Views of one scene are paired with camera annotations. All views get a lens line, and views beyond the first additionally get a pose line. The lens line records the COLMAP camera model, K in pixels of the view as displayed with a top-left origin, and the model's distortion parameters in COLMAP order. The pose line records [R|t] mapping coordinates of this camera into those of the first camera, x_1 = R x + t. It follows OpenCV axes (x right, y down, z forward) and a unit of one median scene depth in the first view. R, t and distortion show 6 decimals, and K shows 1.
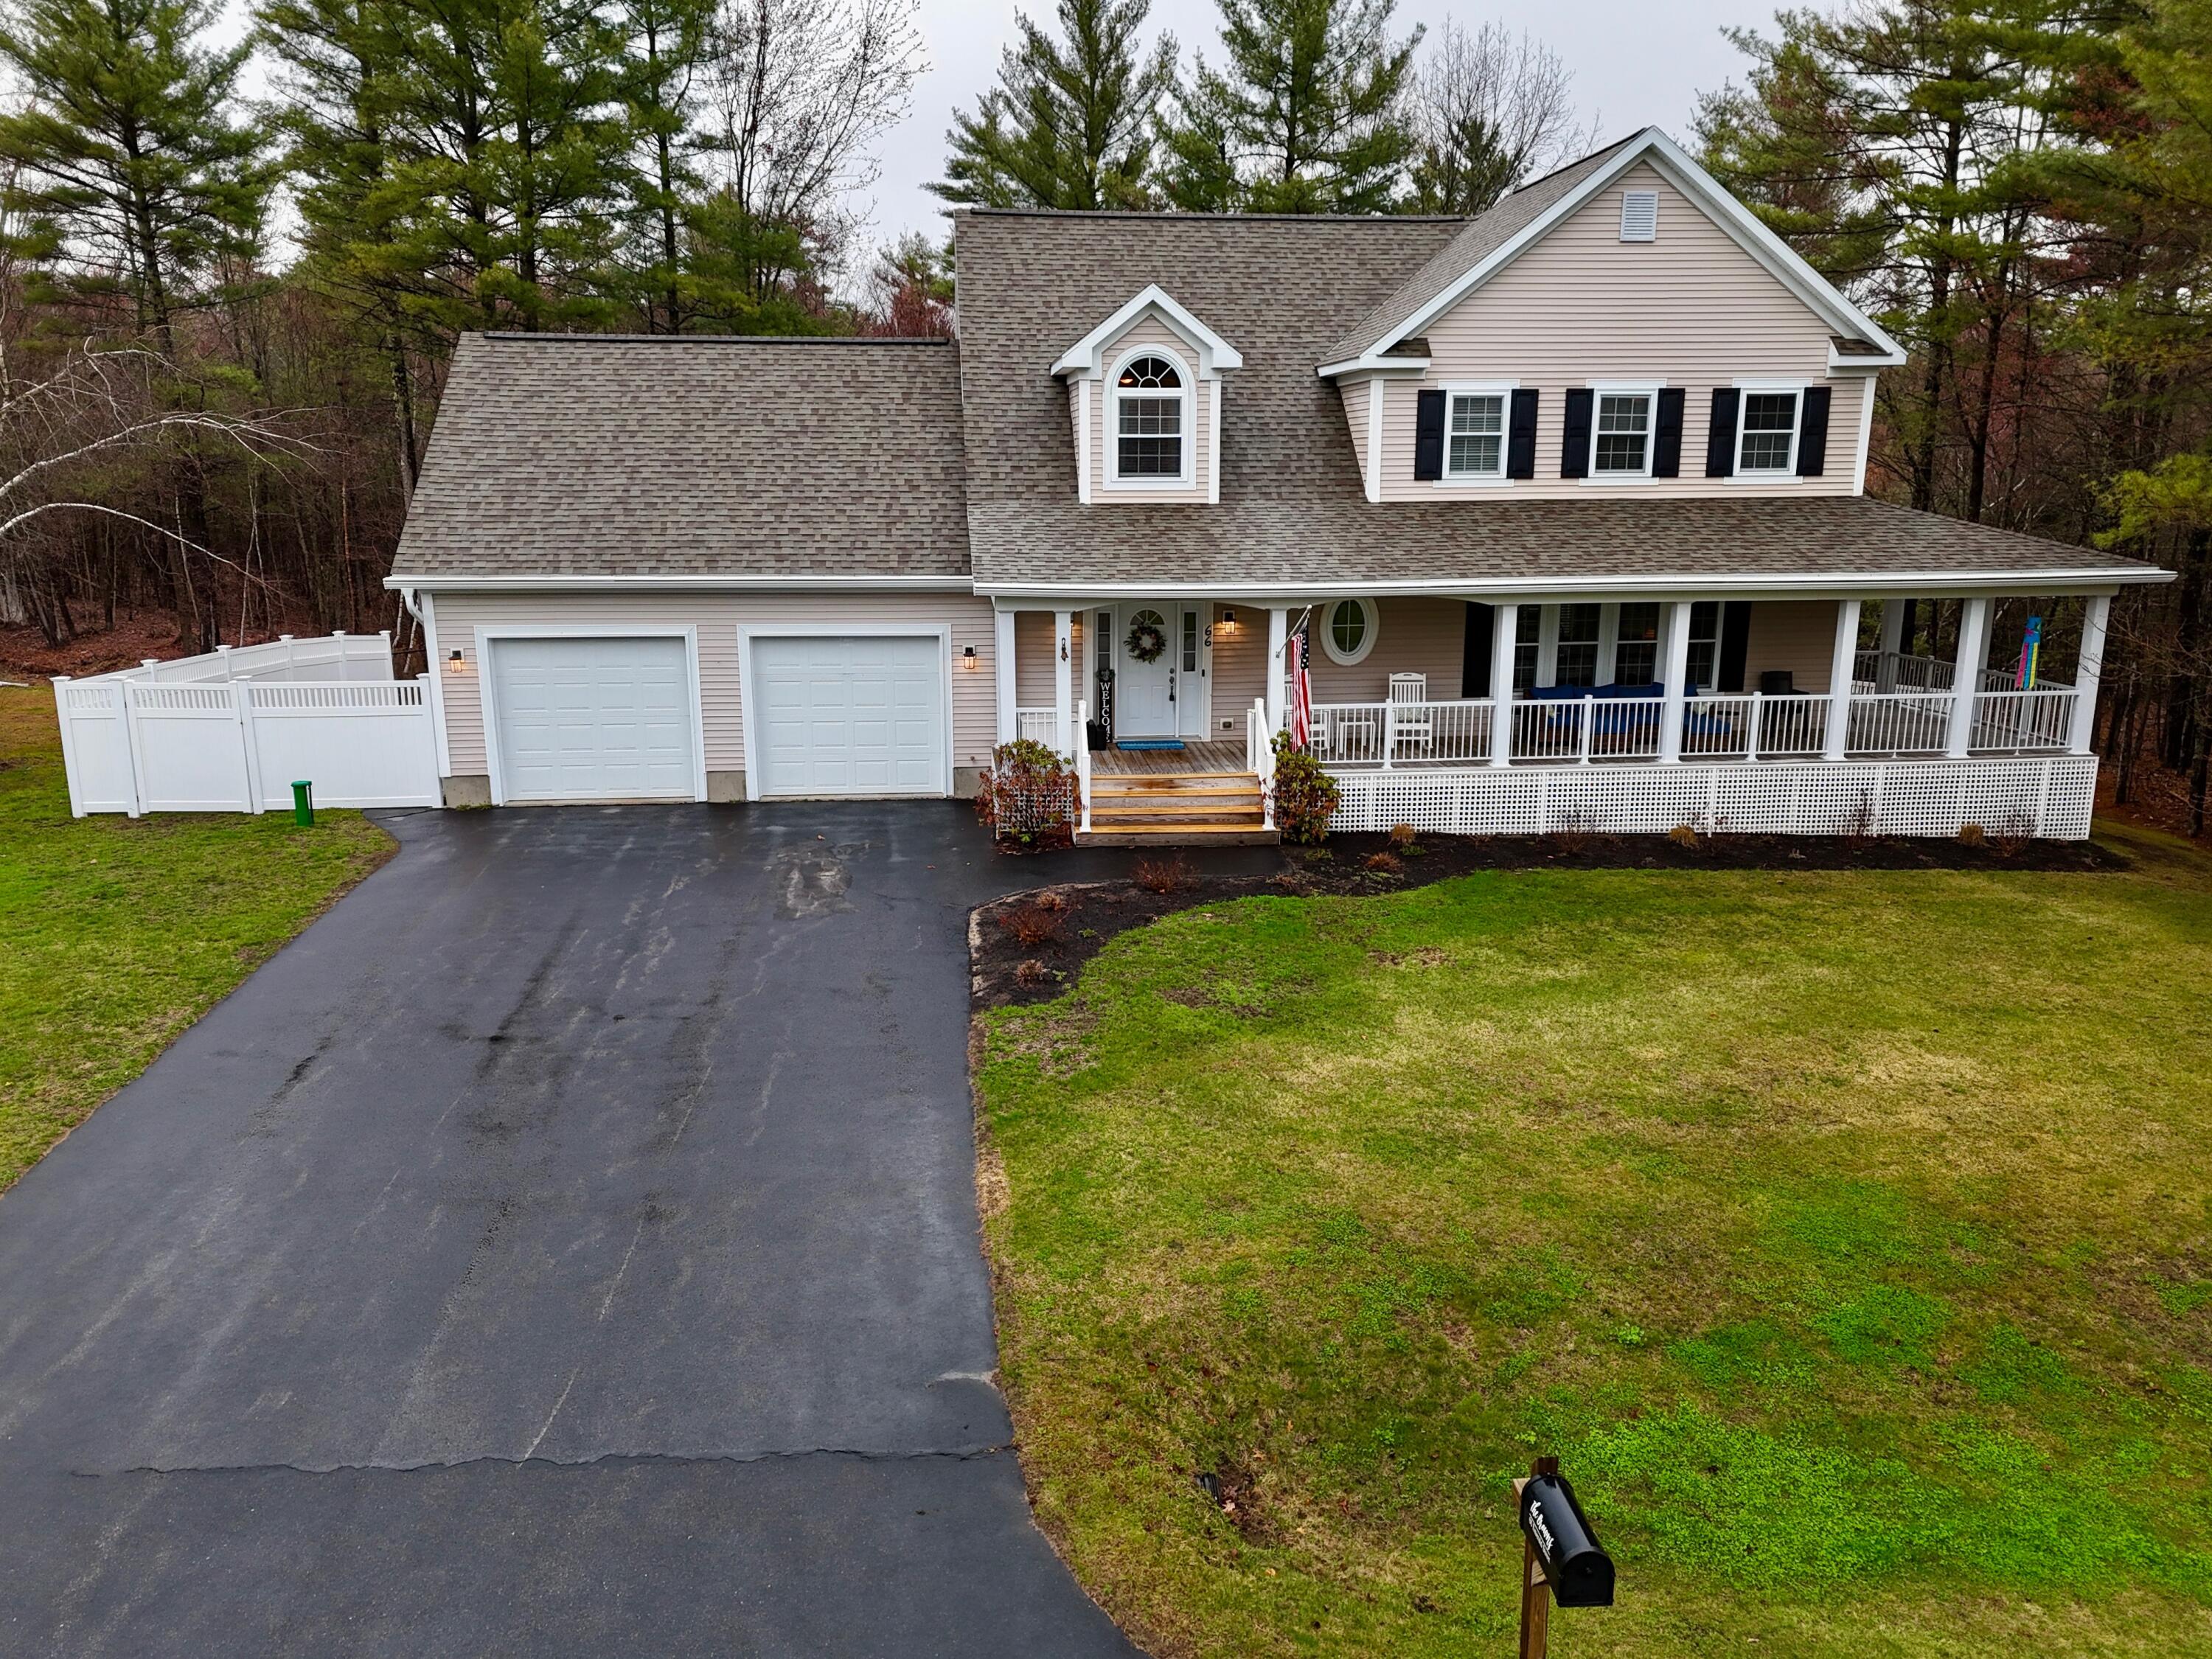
lens RADIAL K [[1620.1, 0, 1114.8], [0, 1620.1, 830.6], [0, 0, 1]] dist [0.083637, -0.068003]
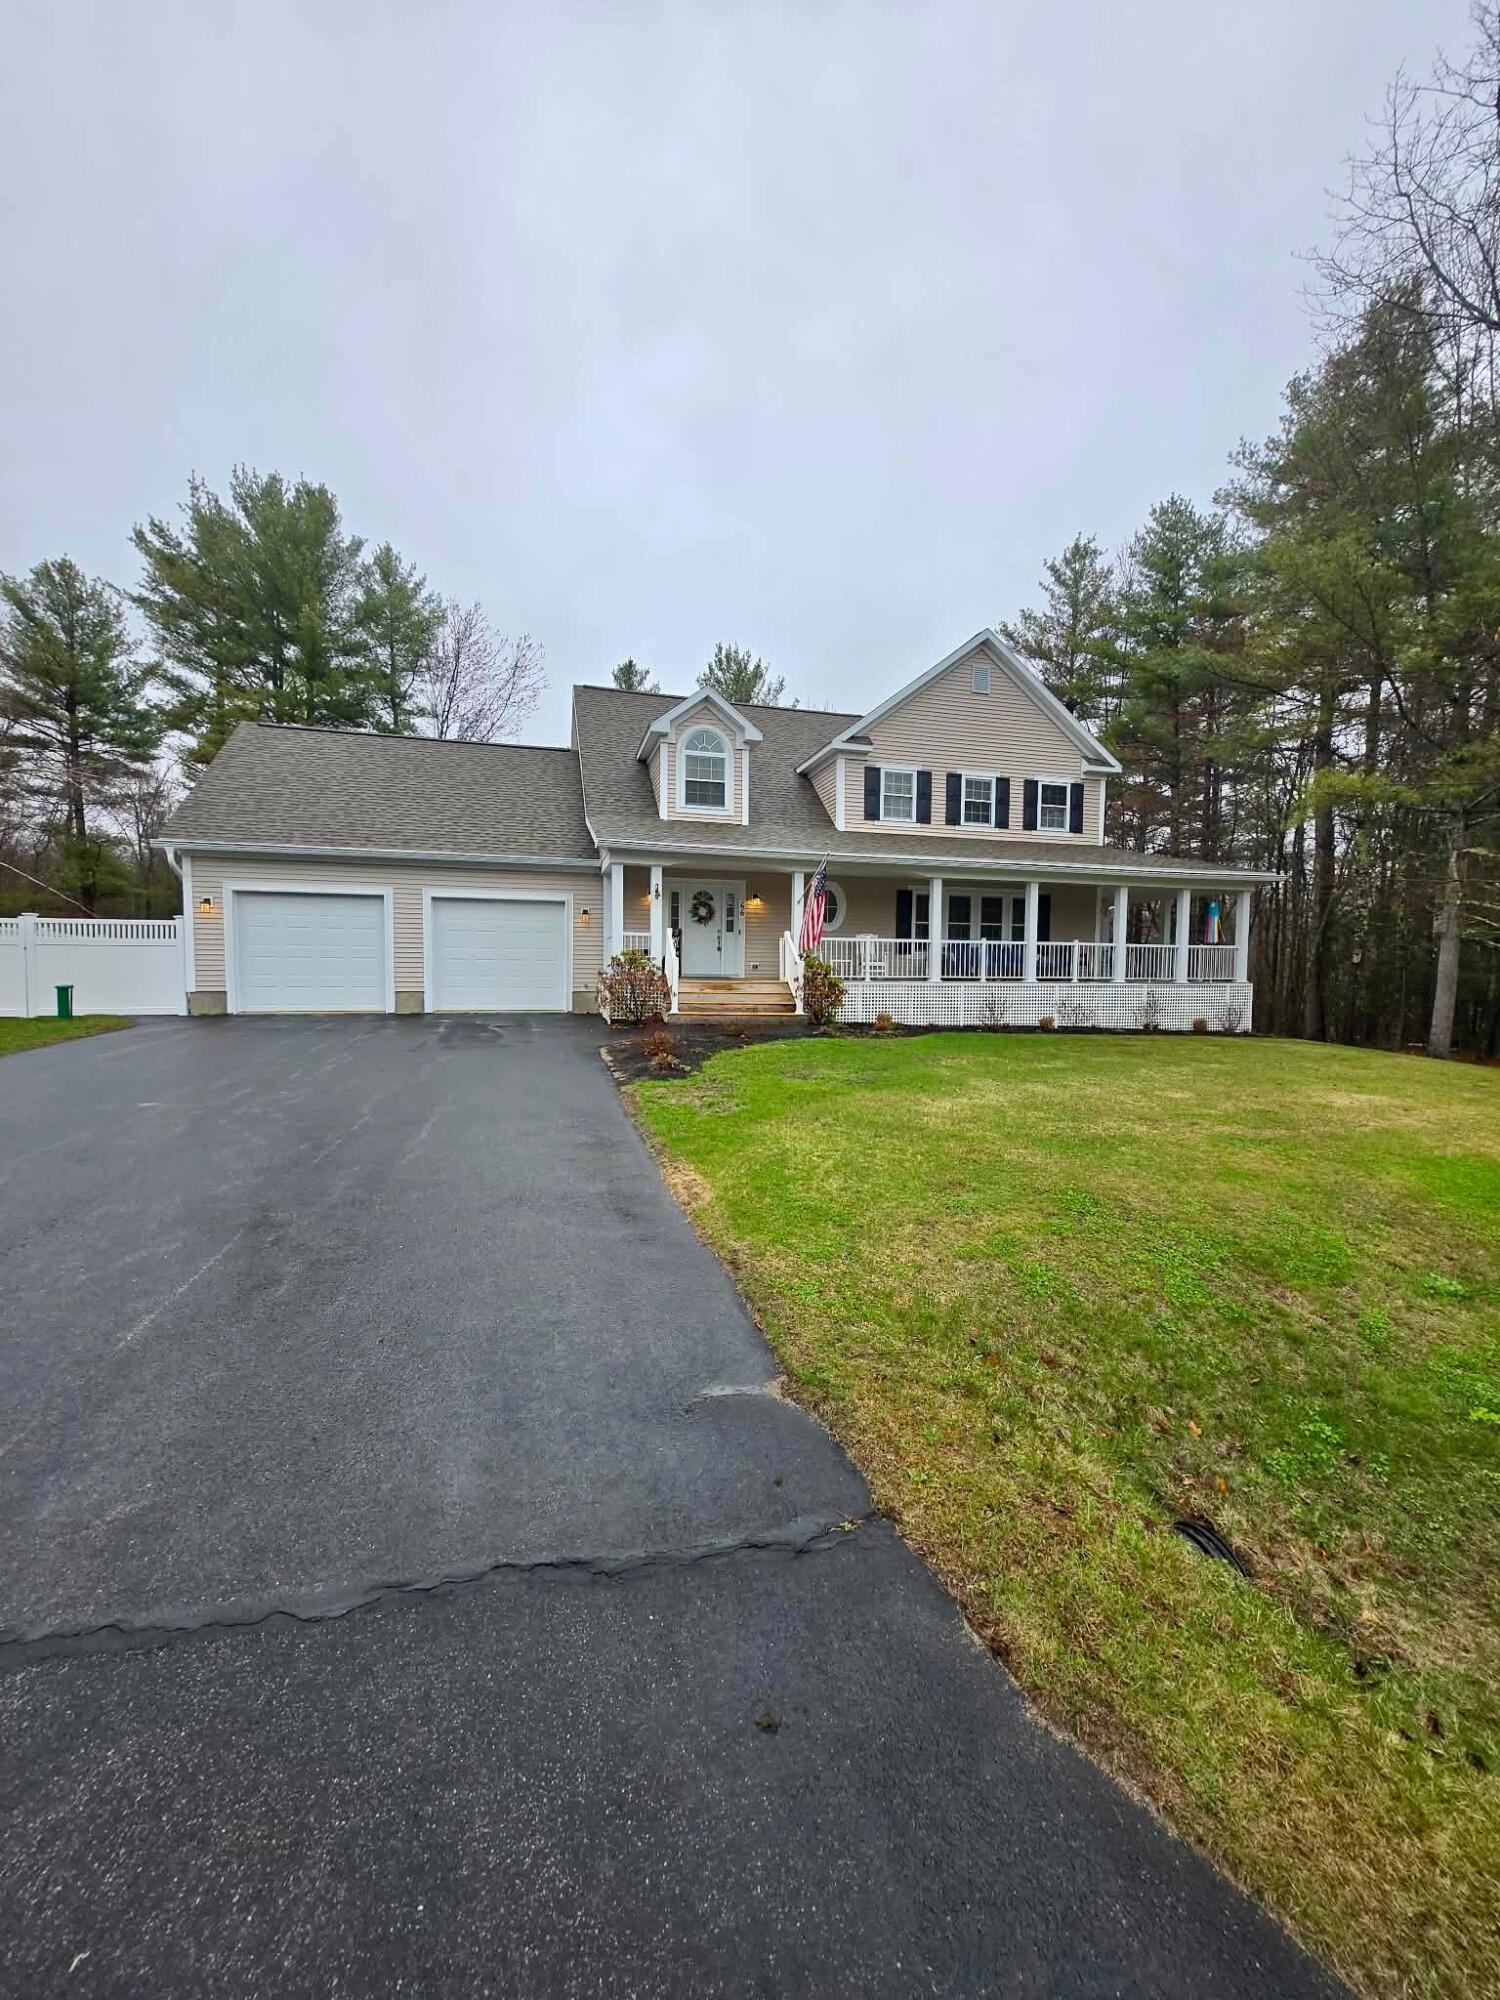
lens RADIAL K [[777.7, 0, 758.7], [0, 777.7, 1008.8], [0, 0, 1]] dist [0.008150, -0.000007]
pose [[0.984829, 0.000698, 0.173528, -0.058113], [0.028758, 0.985507, -0.167177, 0.103472], [-0.171130, 0.169631, 0.970536, 0.295978]]
